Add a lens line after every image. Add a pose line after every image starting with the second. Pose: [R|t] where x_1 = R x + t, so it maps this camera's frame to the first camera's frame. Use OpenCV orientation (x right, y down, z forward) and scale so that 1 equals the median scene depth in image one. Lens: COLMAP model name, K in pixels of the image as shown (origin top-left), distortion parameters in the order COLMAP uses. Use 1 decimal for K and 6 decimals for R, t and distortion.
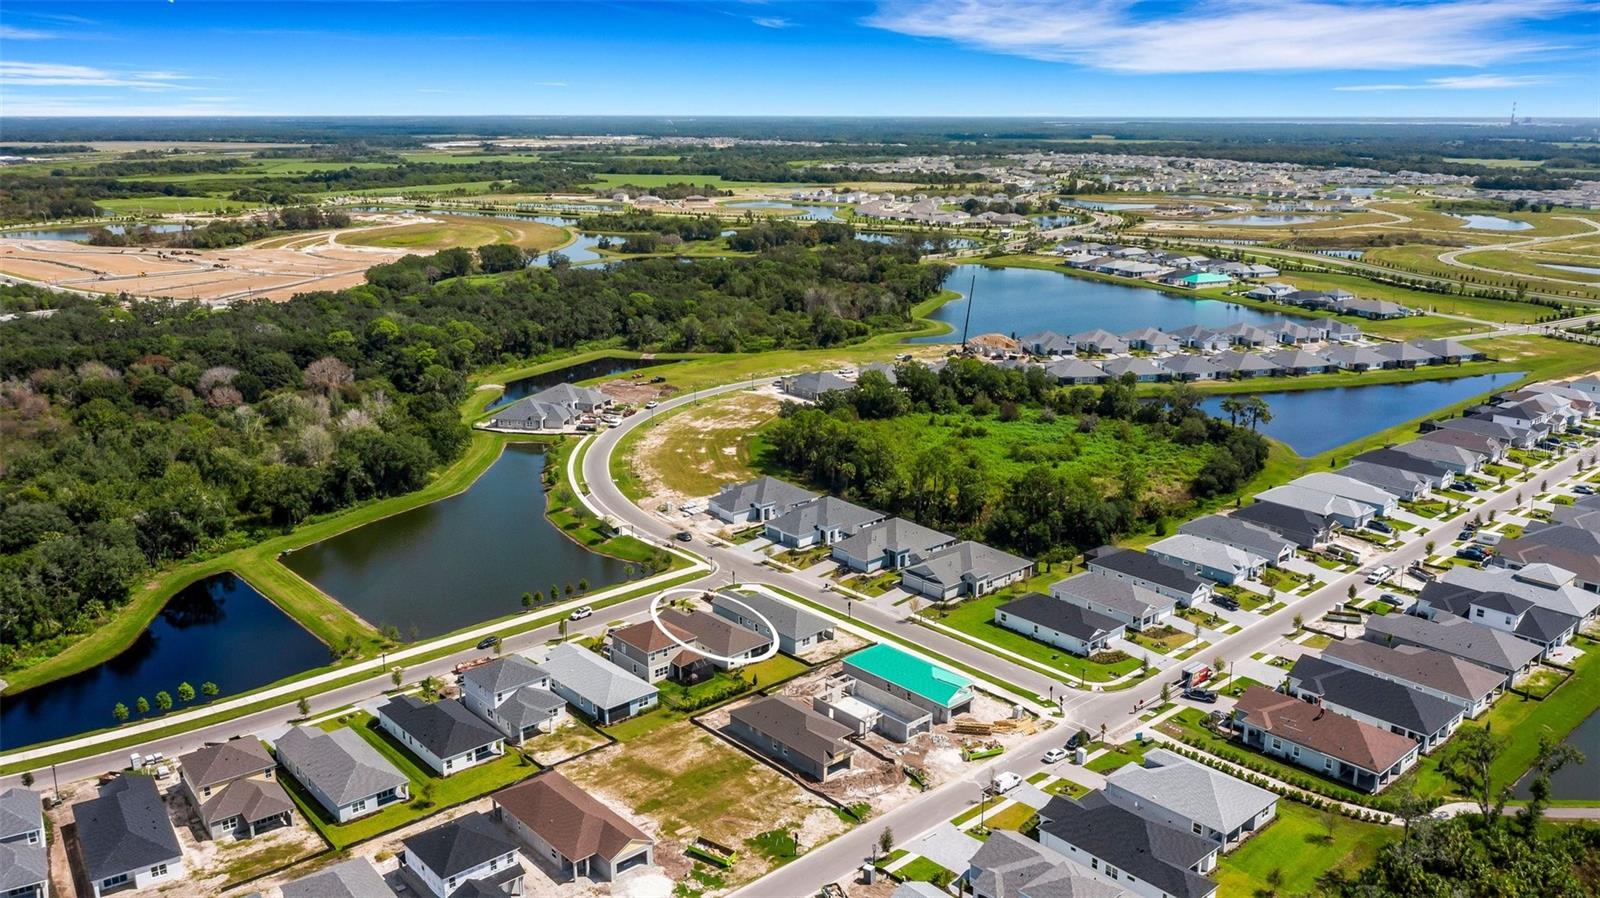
lens RADIAL K [[1239.8, 0, 800.0], [0, 1239.8, 449.0], [0, 0, 1]] dist [-0.003127, 0.001293]
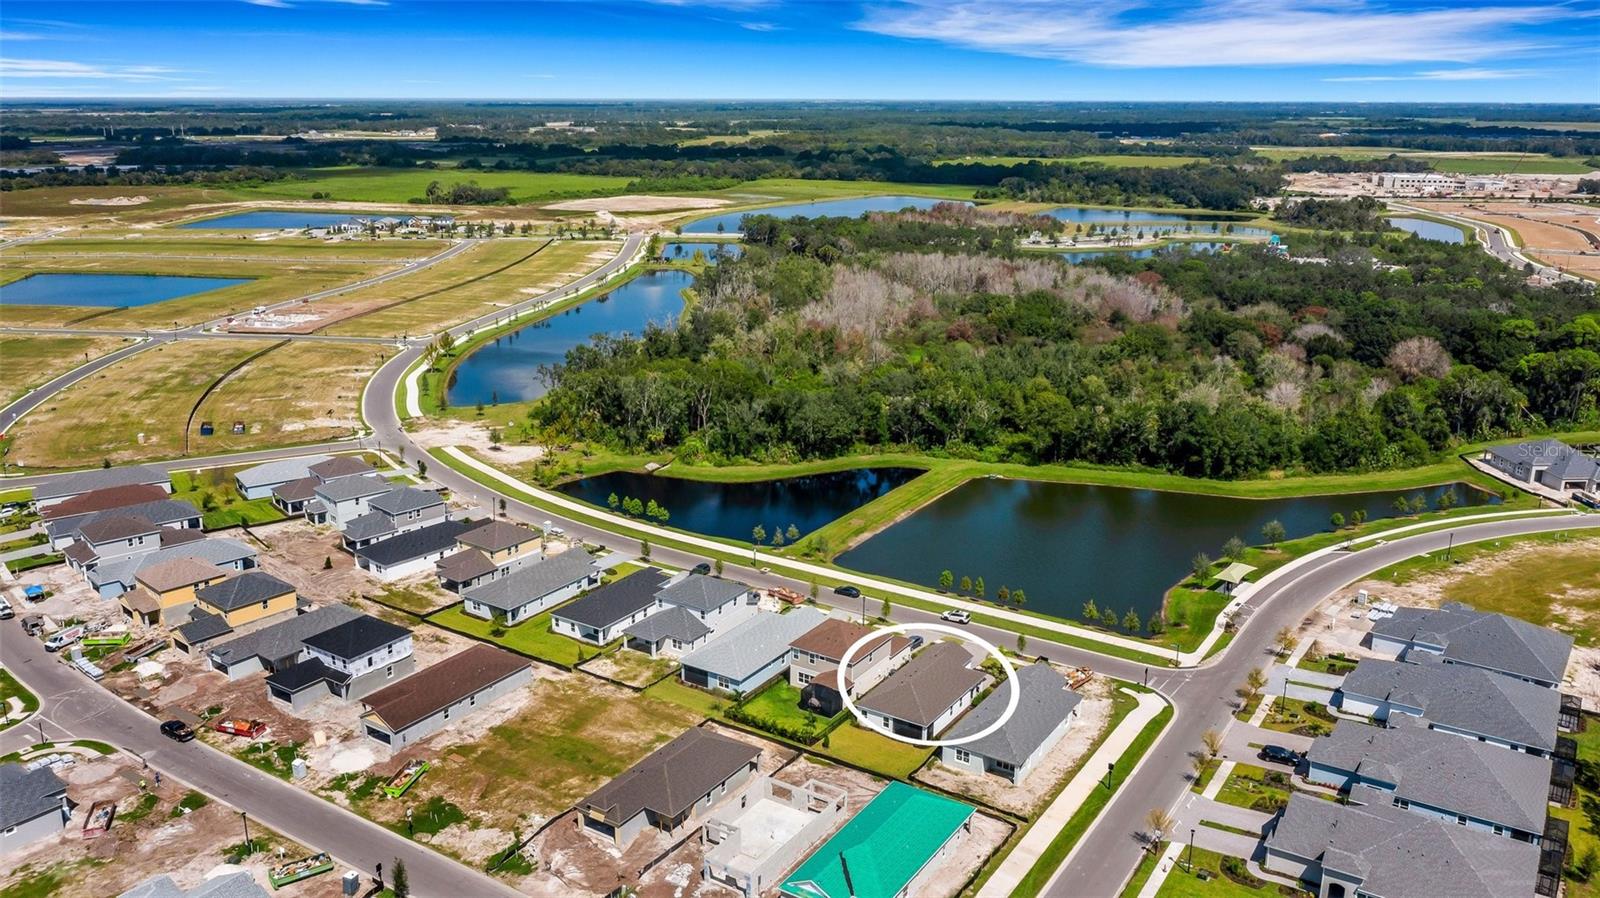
lens RADIAL K [[1239.8, 0, 800.0], [0, 1239.8, 449.0], [0, 0, 1]] dist [-0.003127, 0.001293]
pose [[0.257874, 0.262503, -0.929835, 0.499332], [-0.252198, 0.947308, 0.197493, -0.102121], [0.932683, 0.183574, 0.310489, 0.589021]]
